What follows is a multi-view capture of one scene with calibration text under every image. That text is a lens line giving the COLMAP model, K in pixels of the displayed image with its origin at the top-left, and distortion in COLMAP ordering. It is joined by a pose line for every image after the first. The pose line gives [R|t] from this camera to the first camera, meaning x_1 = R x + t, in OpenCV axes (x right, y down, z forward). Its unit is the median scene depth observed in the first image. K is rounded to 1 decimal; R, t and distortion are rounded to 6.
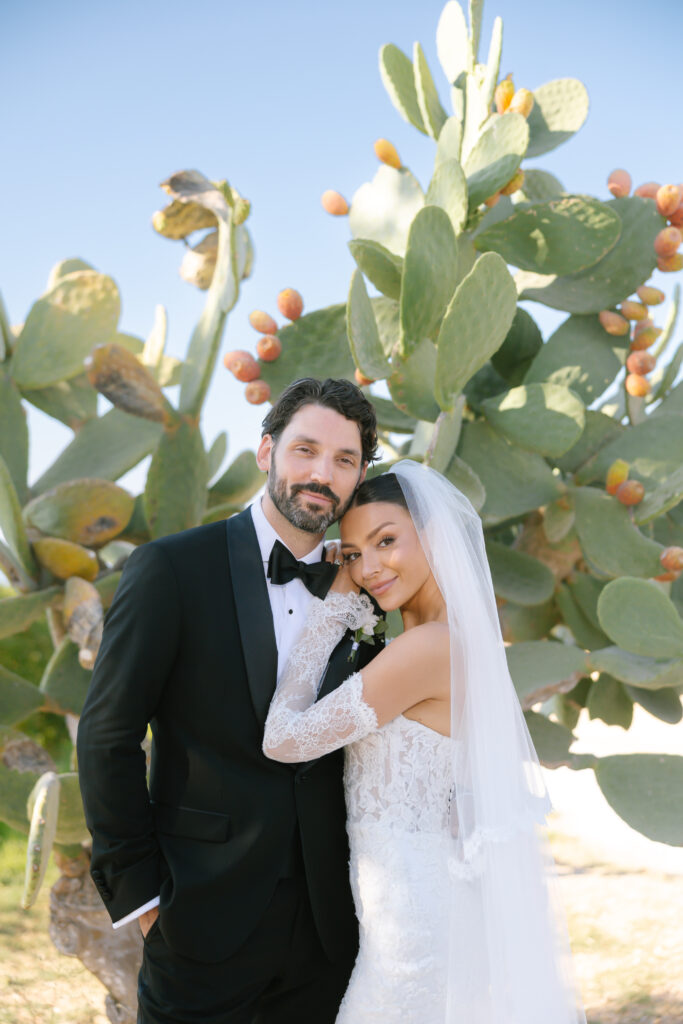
lens RADIAL K [[1320.6, 0, 341.2], [0, 1320.6, 528.6], [0, 0, 1]] dist [0.002654, 0.009388]
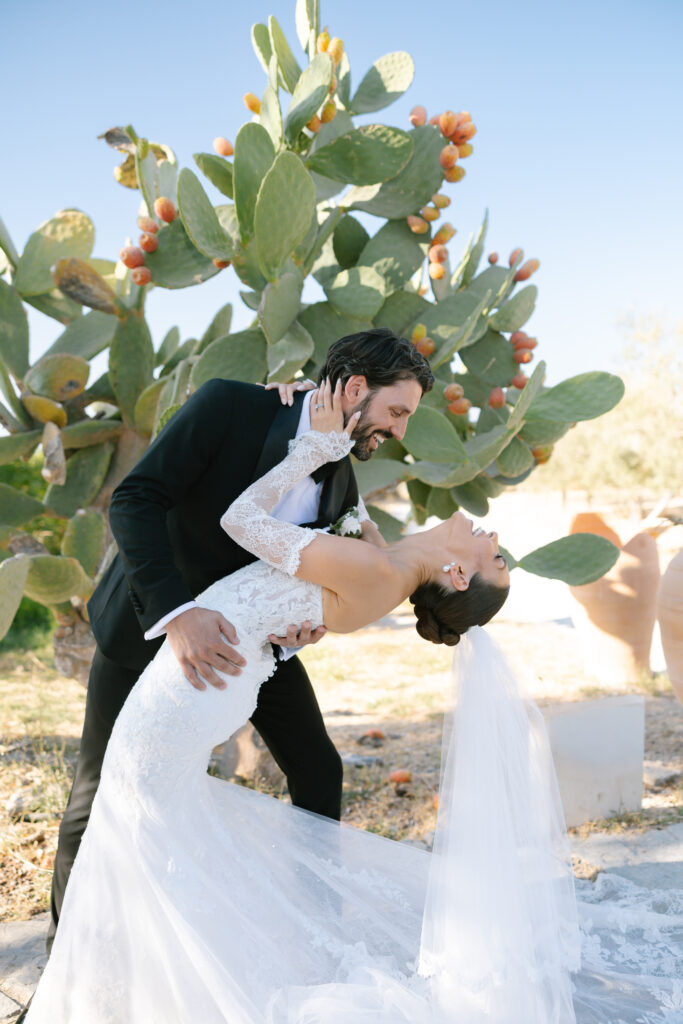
lens RADIAL K [[803.9, 0, 340.2], [0, 803.9, 515.7], [0, 0, 1]] dist [0.000991, 0.005821]
pose [[0.999364, -0.023710, -0.026647, 0.138619], [0.026605, 0.993107, 0.114154, 0.047488], [0.023757, -0.114790, 0.993106, 0.128353]]
